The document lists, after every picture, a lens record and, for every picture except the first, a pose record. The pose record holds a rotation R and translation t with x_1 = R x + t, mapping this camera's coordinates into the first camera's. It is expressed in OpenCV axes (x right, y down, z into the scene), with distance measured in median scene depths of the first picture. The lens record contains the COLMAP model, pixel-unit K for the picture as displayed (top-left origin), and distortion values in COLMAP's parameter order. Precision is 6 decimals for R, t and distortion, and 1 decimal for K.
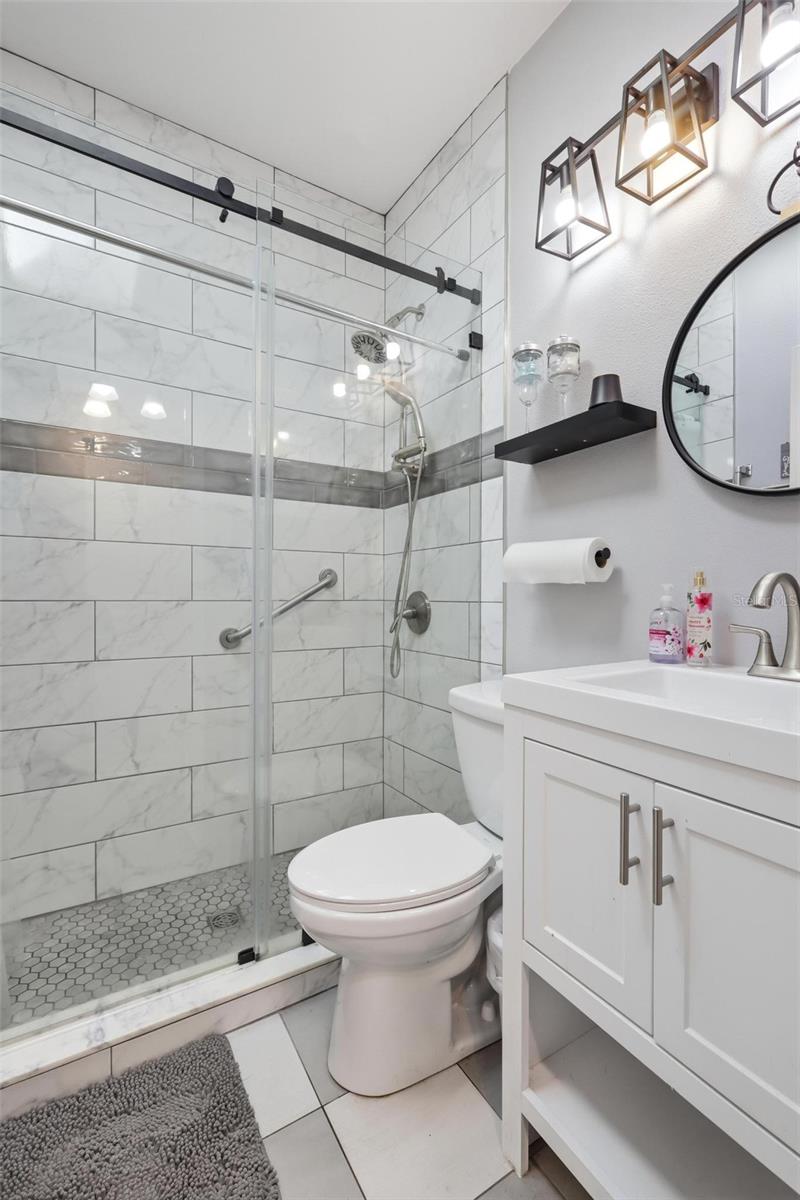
lens RADIAL K [[540.2, 0, 408.8], [0, 540.2, 602.0], [0, 0, 1]] dist [-0.002489, 0.000229]
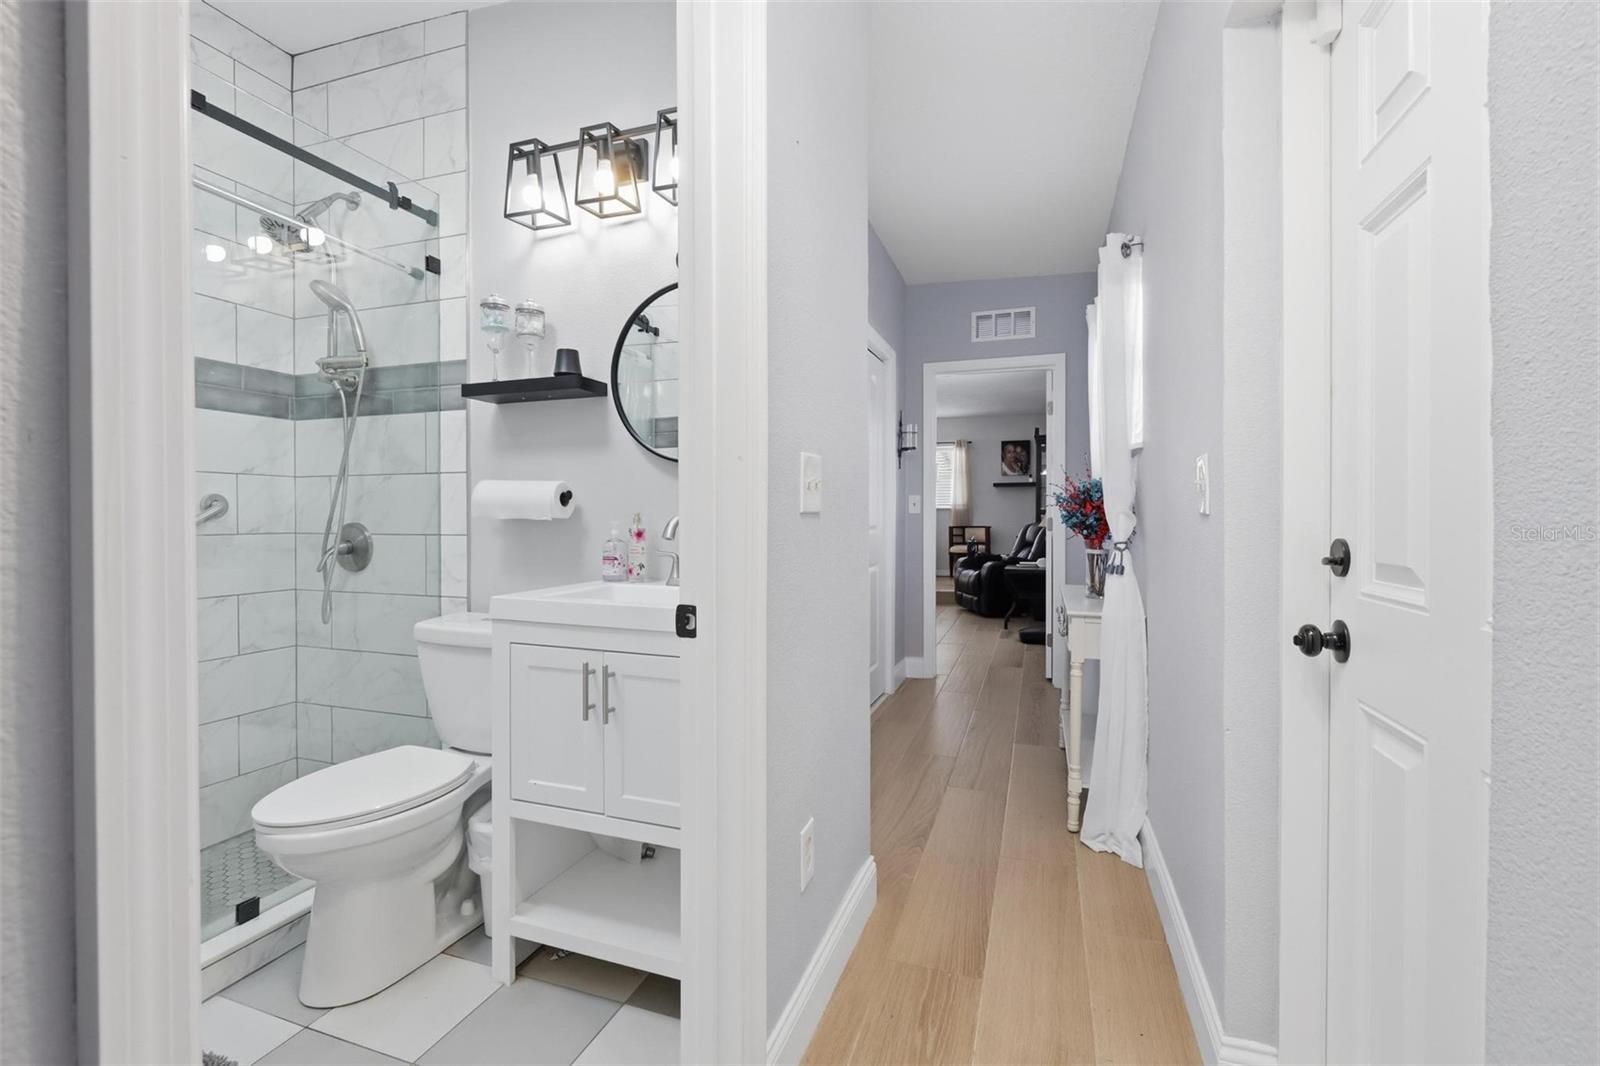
lens RADIAL K [[720.3, 0, 795.2], [0, 720.3, 524.2], [0, 0, 1]] dist [-0.002489, 0.000229]
pose [[0.785115, -0.006277, 0.619318, -0.205055], [0.007111, 0.999974, 0.001121, -0.020061], [-0.619309, 0.003523, 0.785139, -0.504350]]
